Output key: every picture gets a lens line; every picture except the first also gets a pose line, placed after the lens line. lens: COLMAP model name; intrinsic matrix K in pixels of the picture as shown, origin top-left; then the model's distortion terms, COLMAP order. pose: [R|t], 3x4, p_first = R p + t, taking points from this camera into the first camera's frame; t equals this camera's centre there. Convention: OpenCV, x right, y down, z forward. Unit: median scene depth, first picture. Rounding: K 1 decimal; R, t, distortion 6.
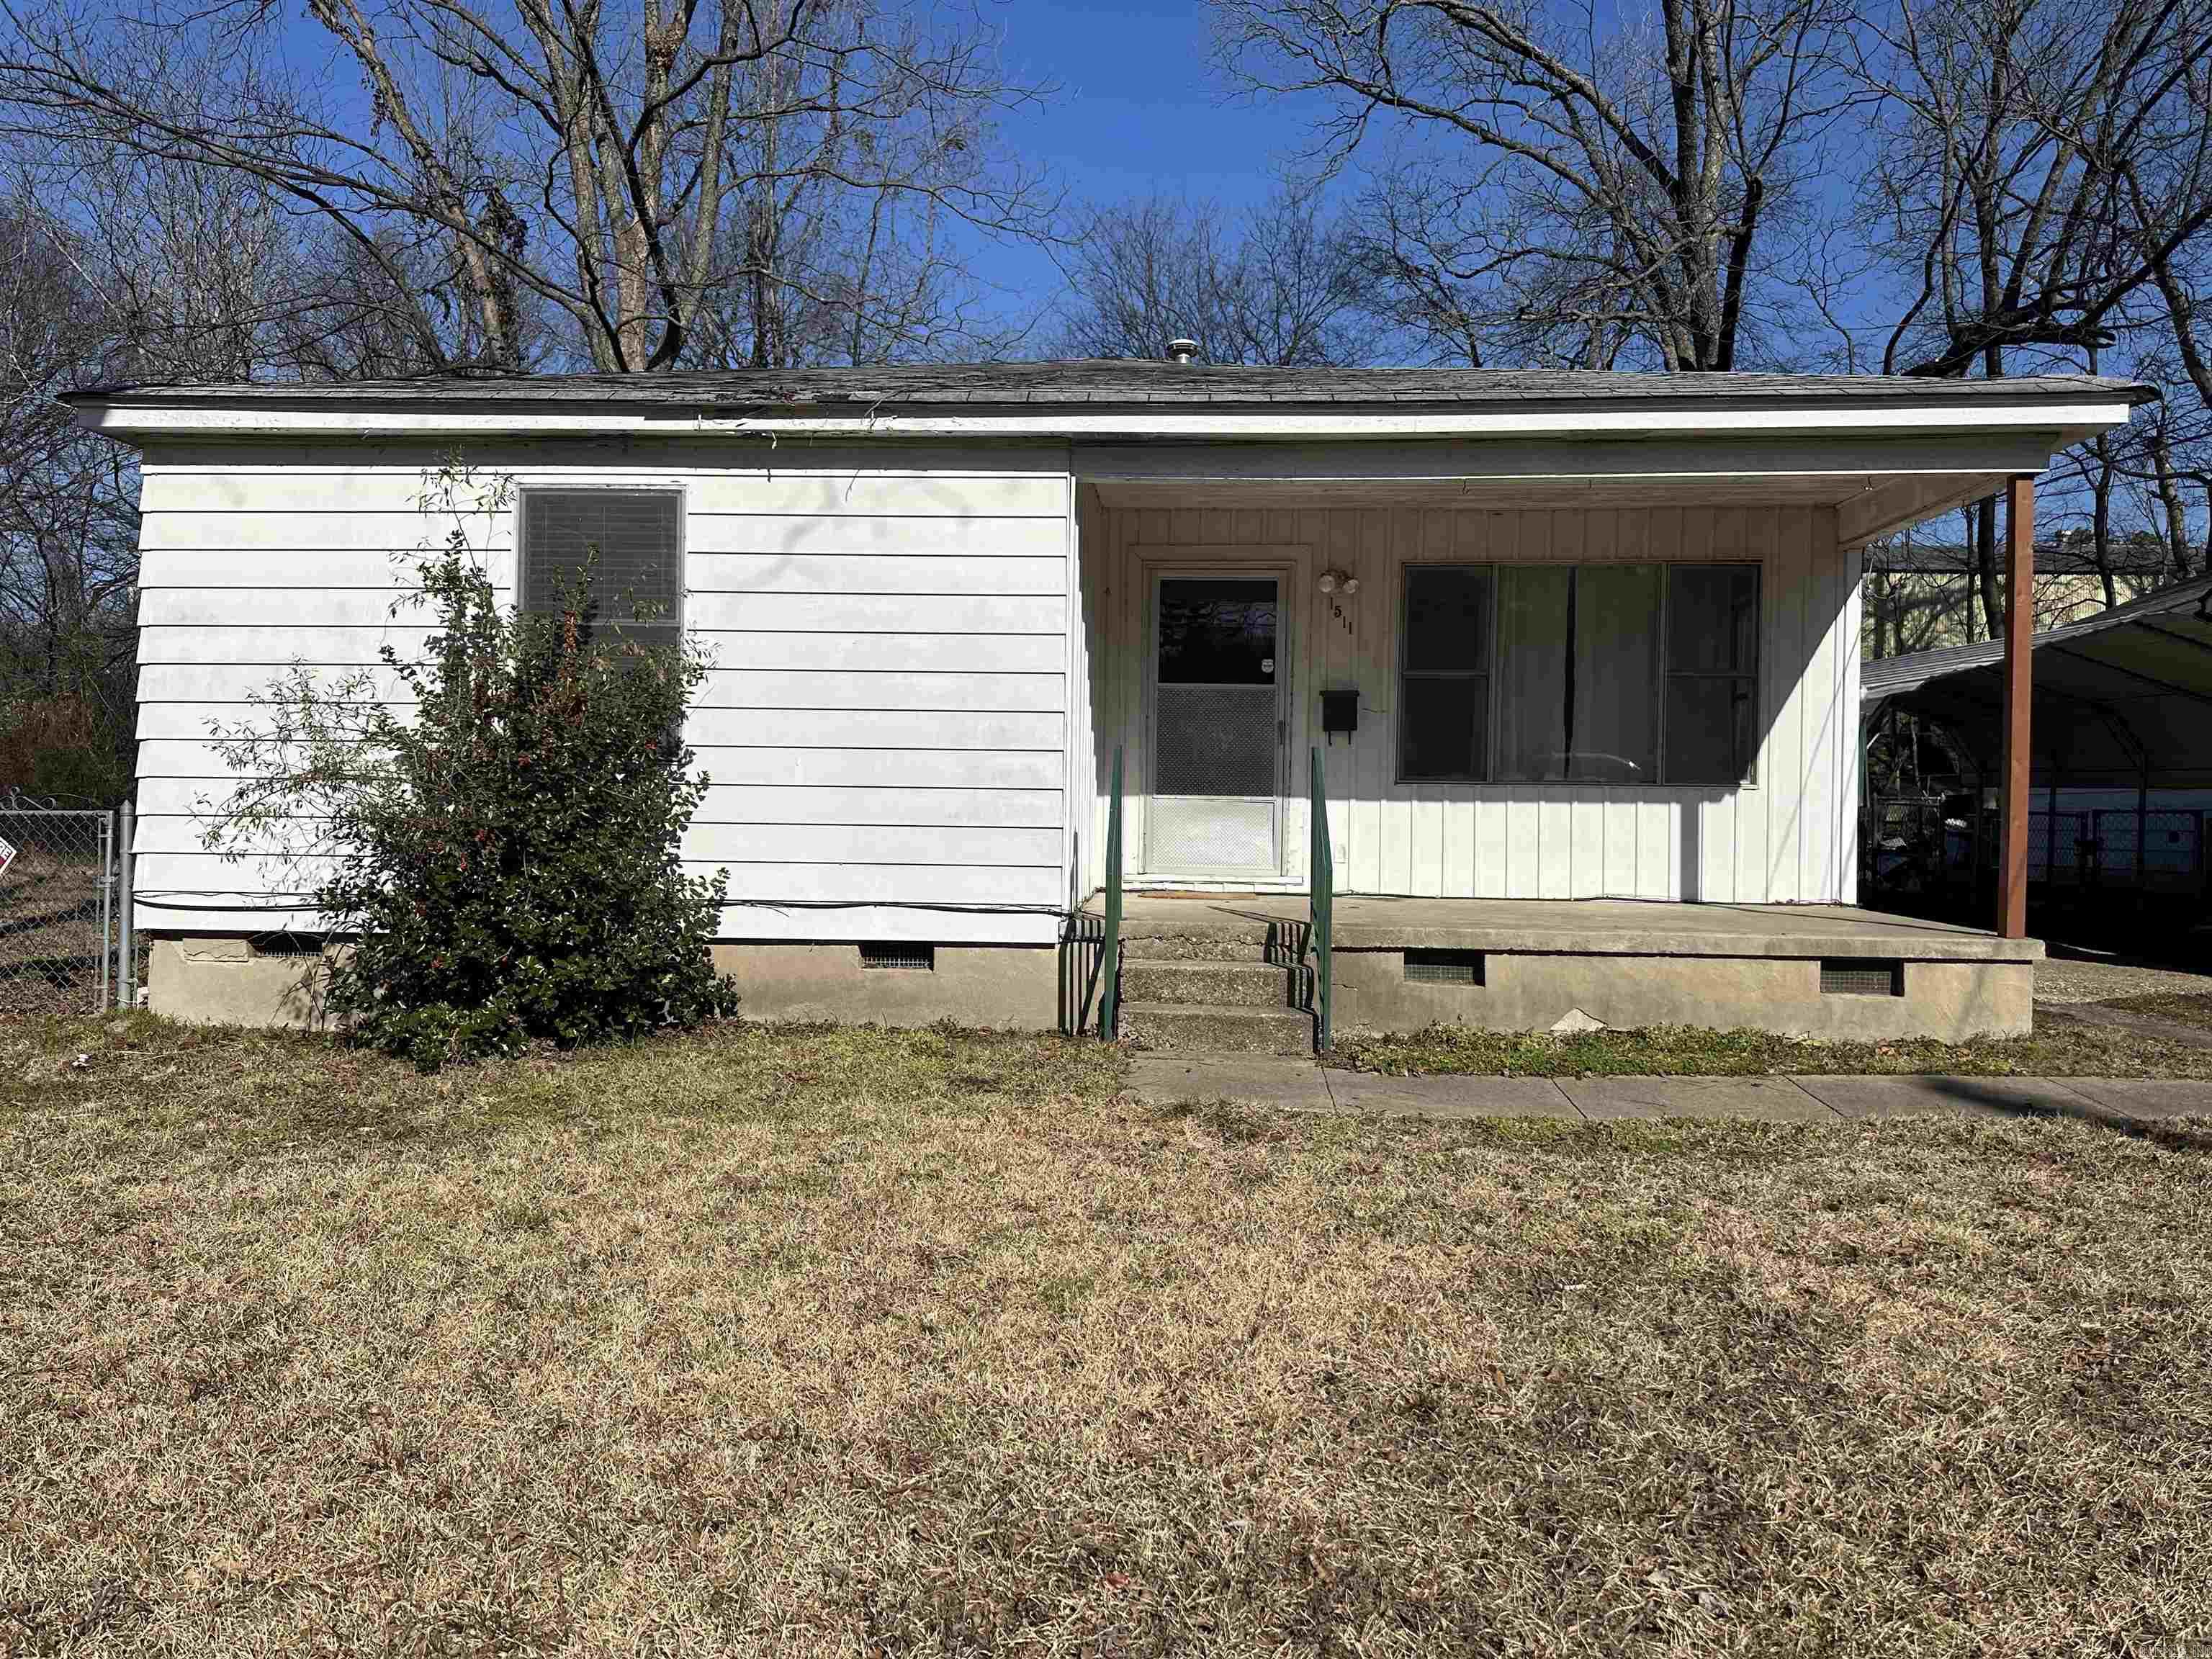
lens RADIAL K [[1538.2, 0, 1085.4], [0, 1538.2, 812.5], [0, 0, 1]] dist [0.070316, -0.077813]
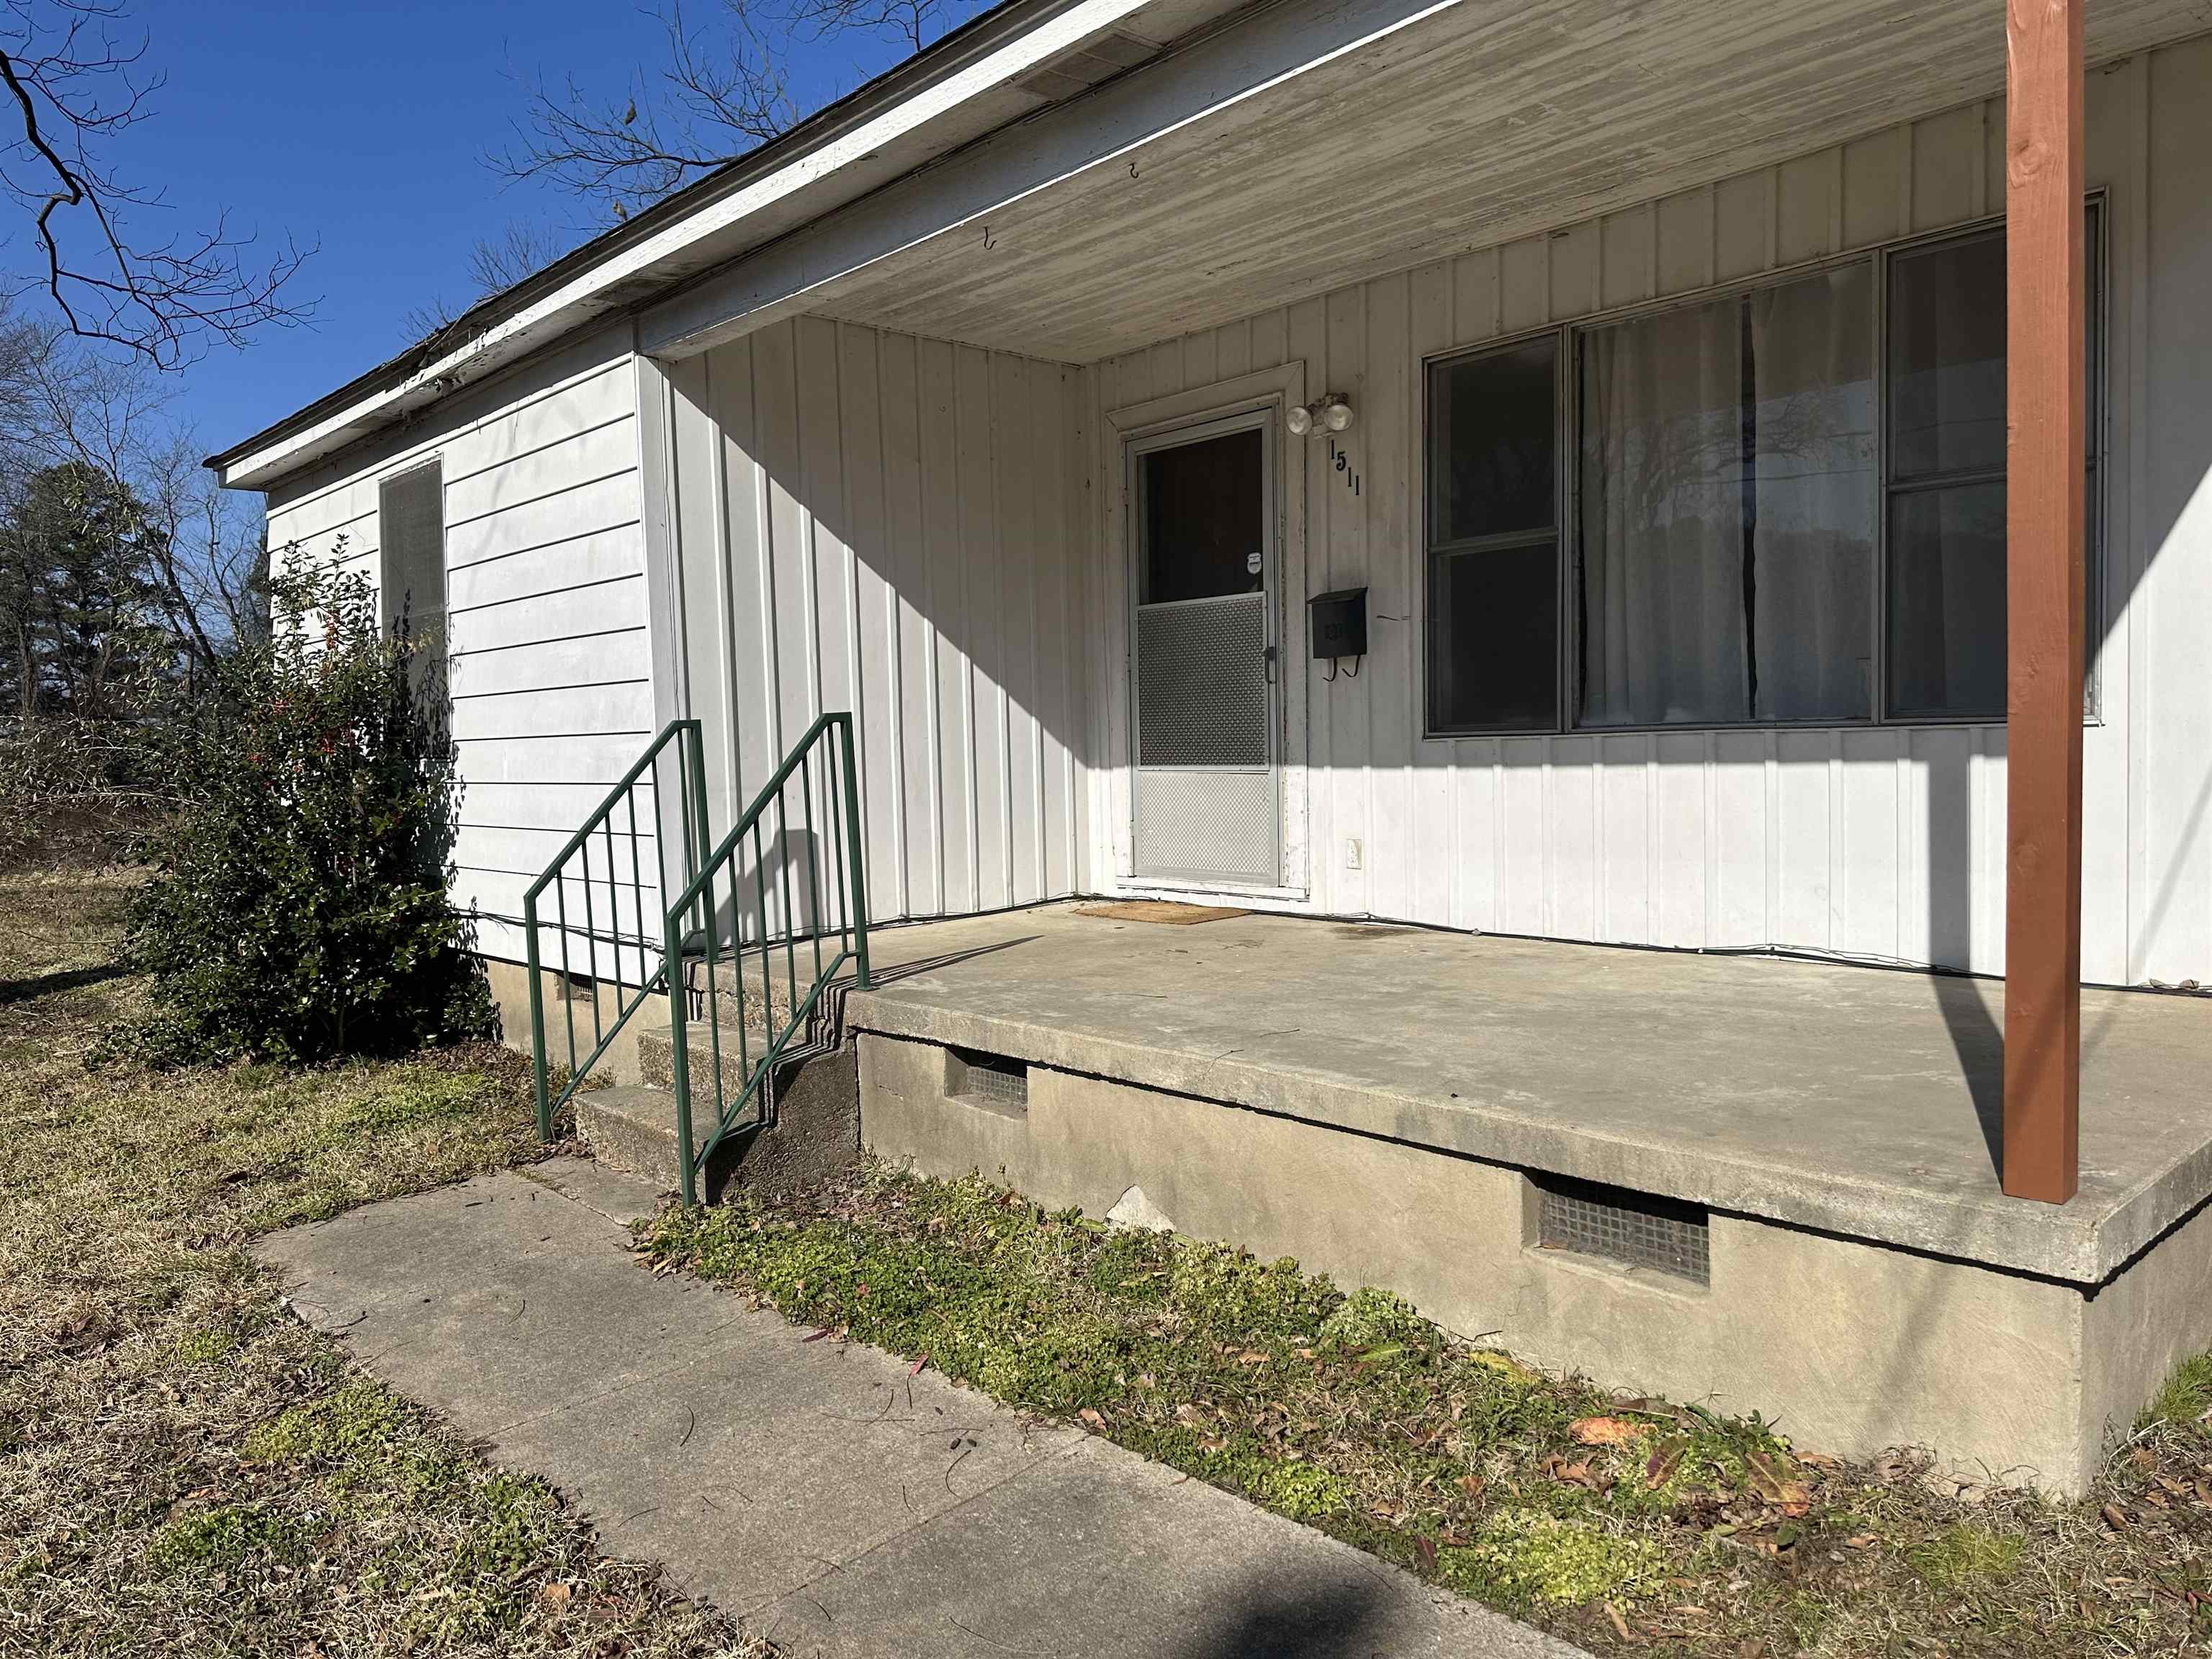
lens RADIAL K [[1538.2, 0, 1092.8], [0, 1538.2, 830.5], [0, 0, 1]] dist [0.070316, -0.077813]
pose [[0.721098, 0.006155, -0.692806, 0.606212], [0.036718, 0.998216, 0.047087, -0.018472], [0.691859, -0.059393, 0.719585, 0.556561]]
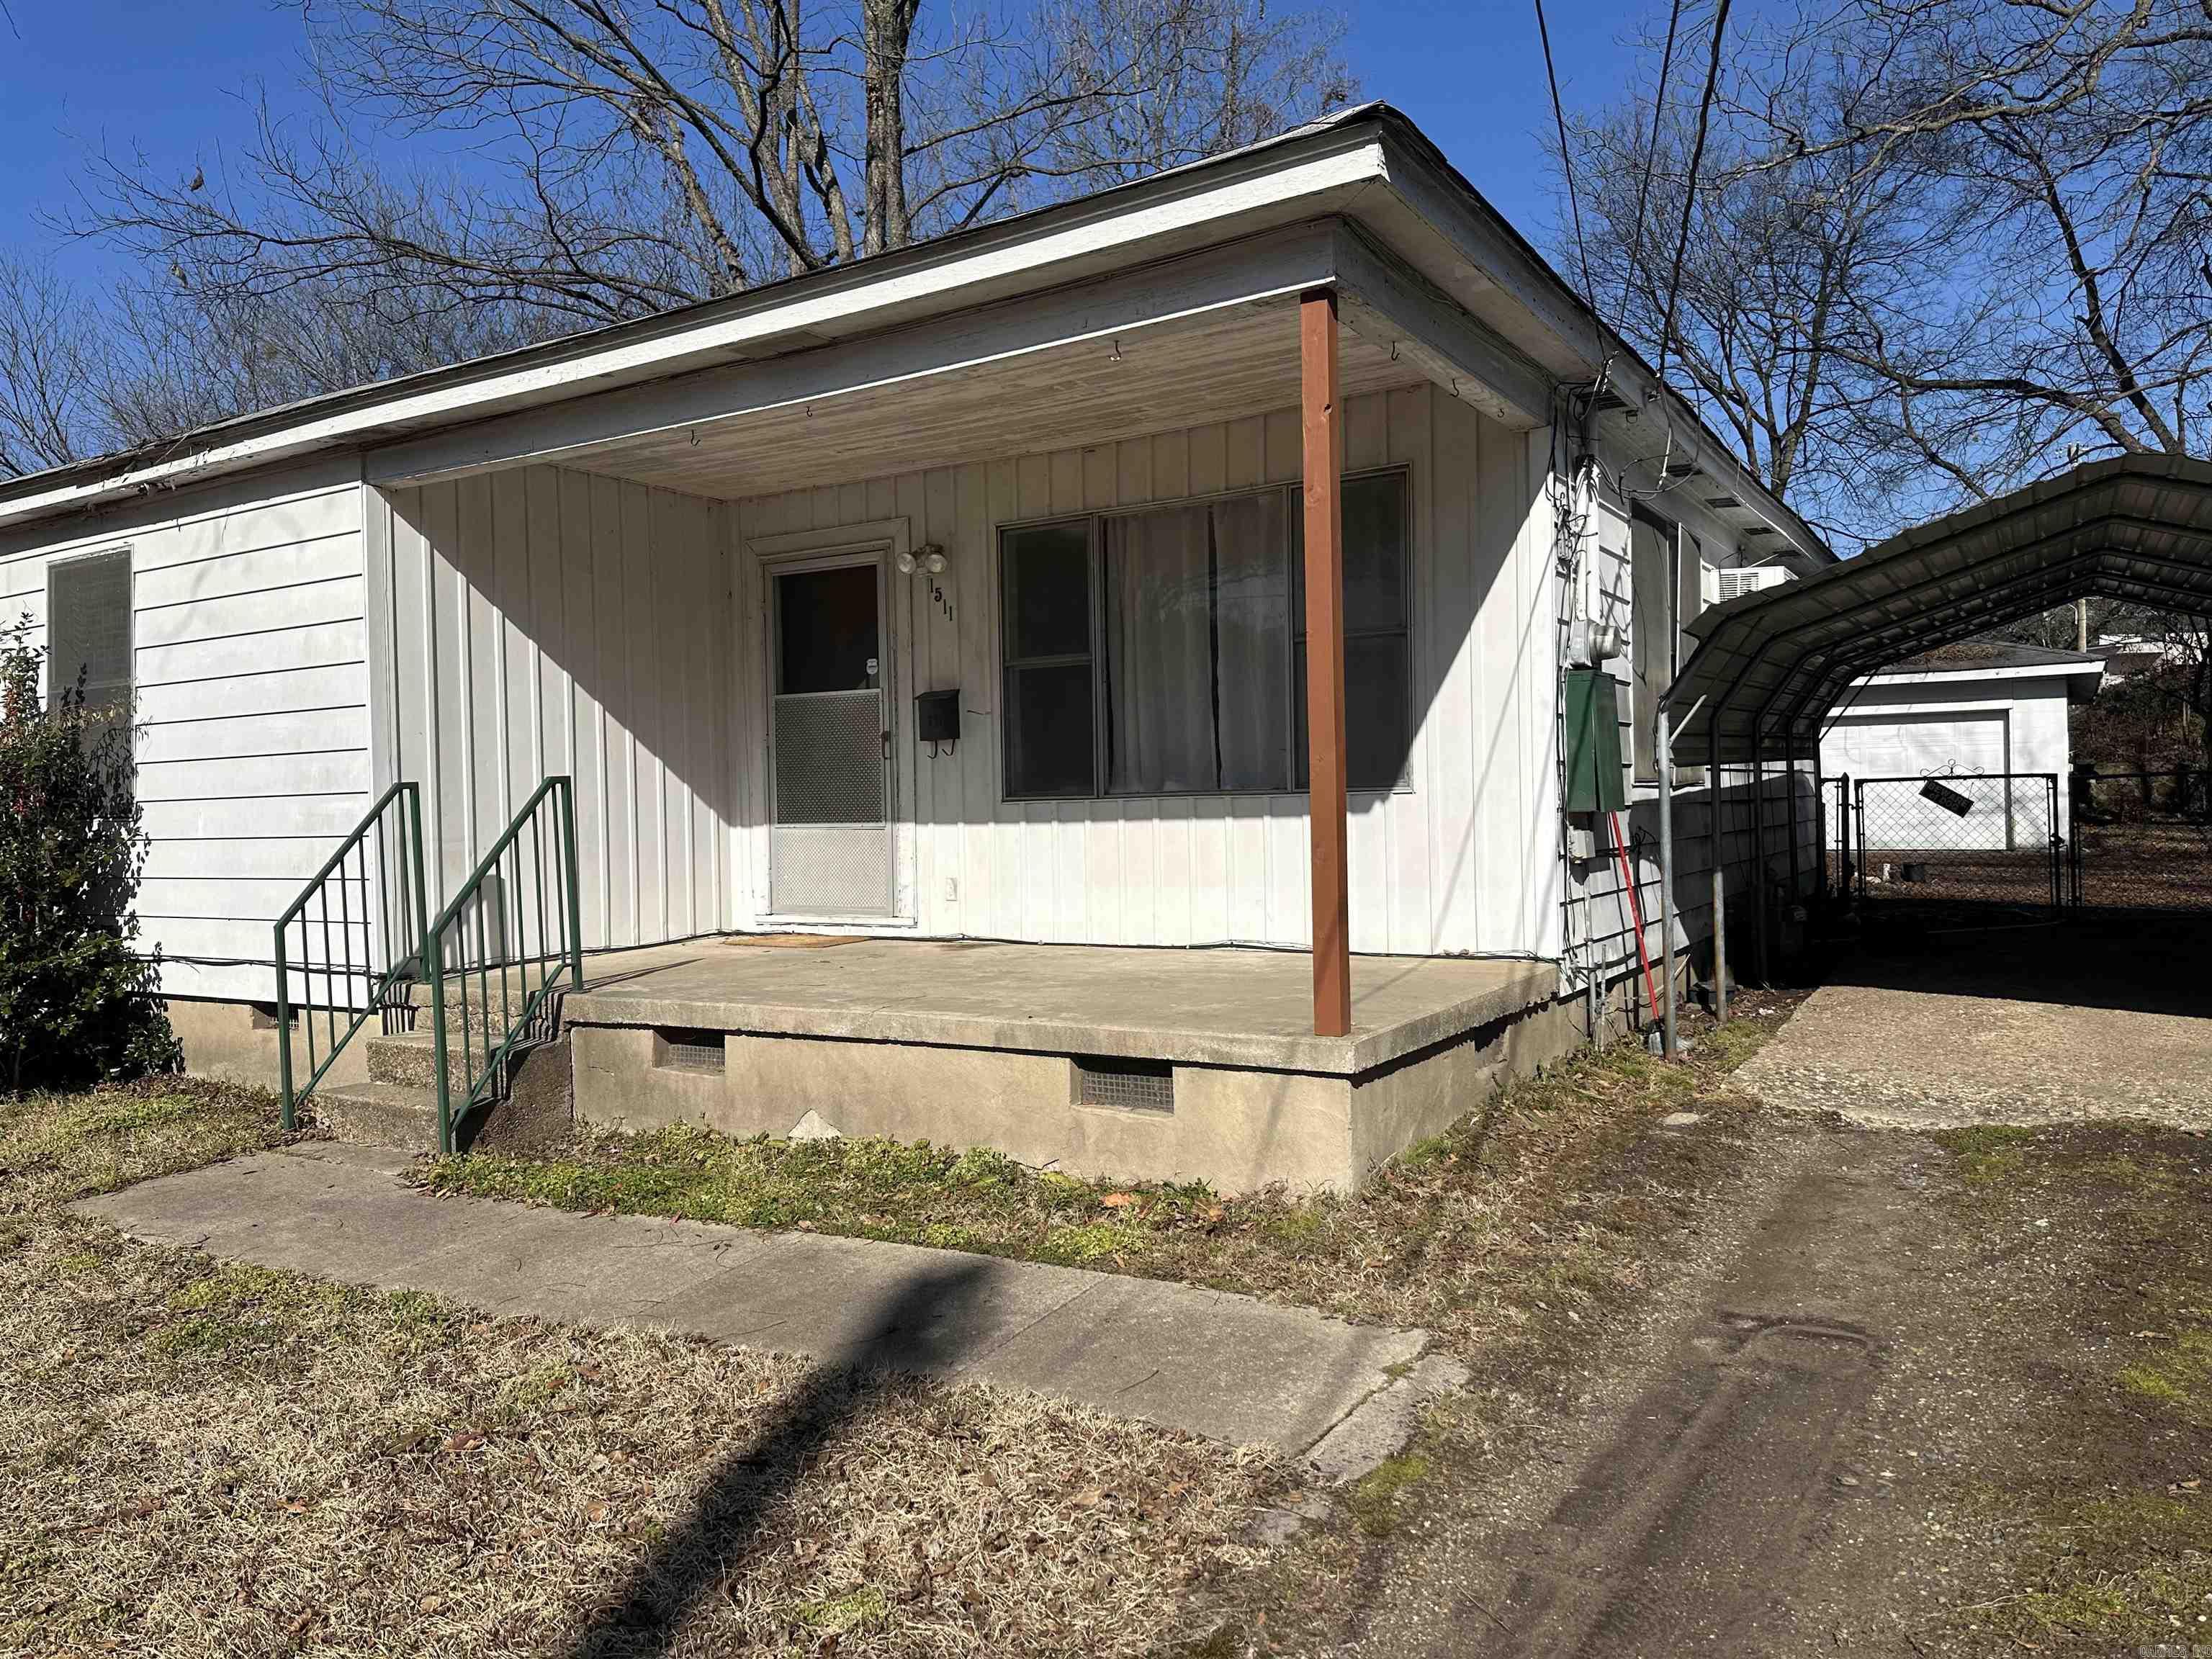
lens RADIAL K [[1538.2, 0, 1098.5], [0, 1538.2, 823.3], [0, 0, 1]] dist [0.070316, -0.077813]
pose [[0.885817, -0.030472, -0.463034, 0.716589], [0.035338, 0.999374, 0.001836, -0.008400], [0.462688, -0.017989, 0.886339, 0.360086]]
